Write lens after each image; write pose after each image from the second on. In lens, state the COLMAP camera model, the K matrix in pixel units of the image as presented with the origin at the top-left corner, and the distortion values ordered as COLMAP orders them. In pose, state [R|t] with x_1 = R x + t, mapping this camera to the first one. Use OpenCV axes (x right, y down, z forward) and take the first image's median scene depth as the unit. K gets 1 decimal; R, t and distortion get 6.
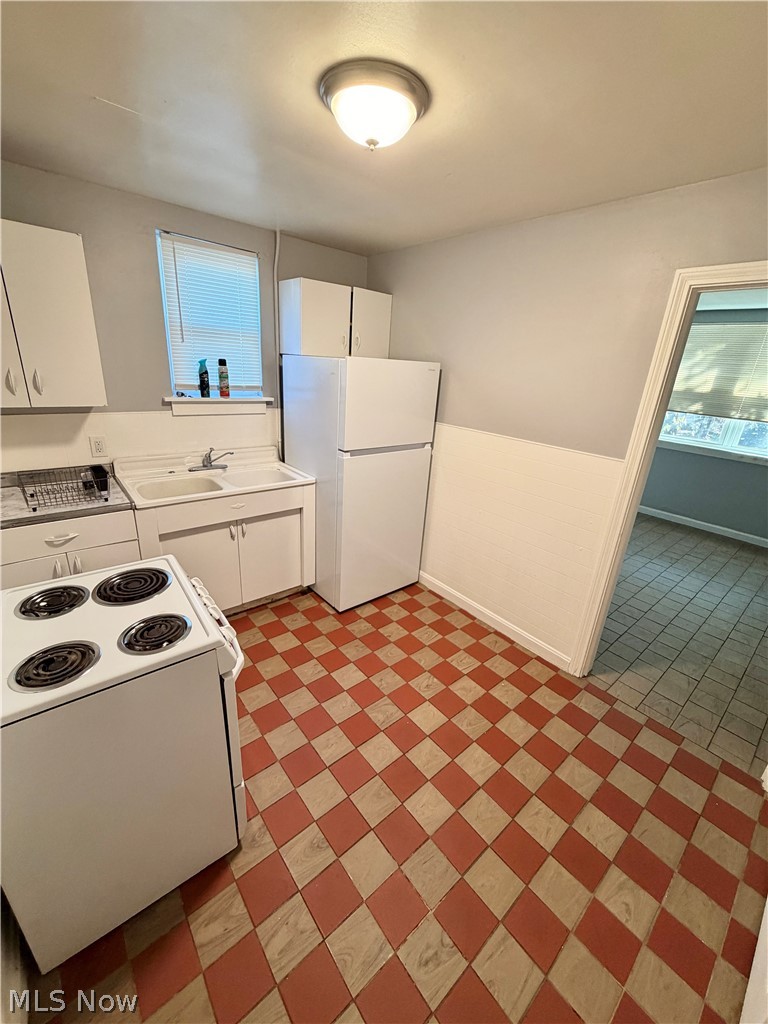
lens RADIAL K [[407.8, 0, 383.9], [0, 407.8, 510.0], [0, 0, 1]] dist [-0.001017, -0.000025]
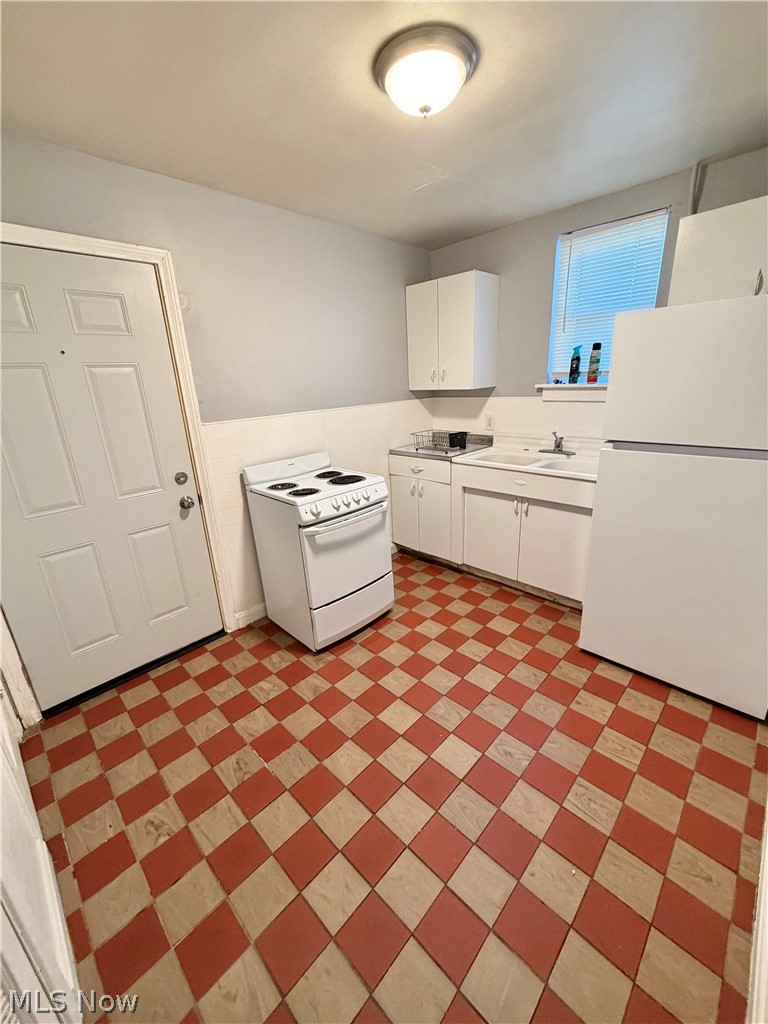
lens RADIAL K [[407.8, 0, 382.9], [0, 407.8, 509.6], [0, 0, 1]] dist [-0.001017, -0.000025]
pose [[0.091479, 0.241024, -0.966198, 0.624152], [-0.288761, 0.934998, 0.205901, -0.057835], [0.953021, 0.260164, 0.155131, 0.503707]]
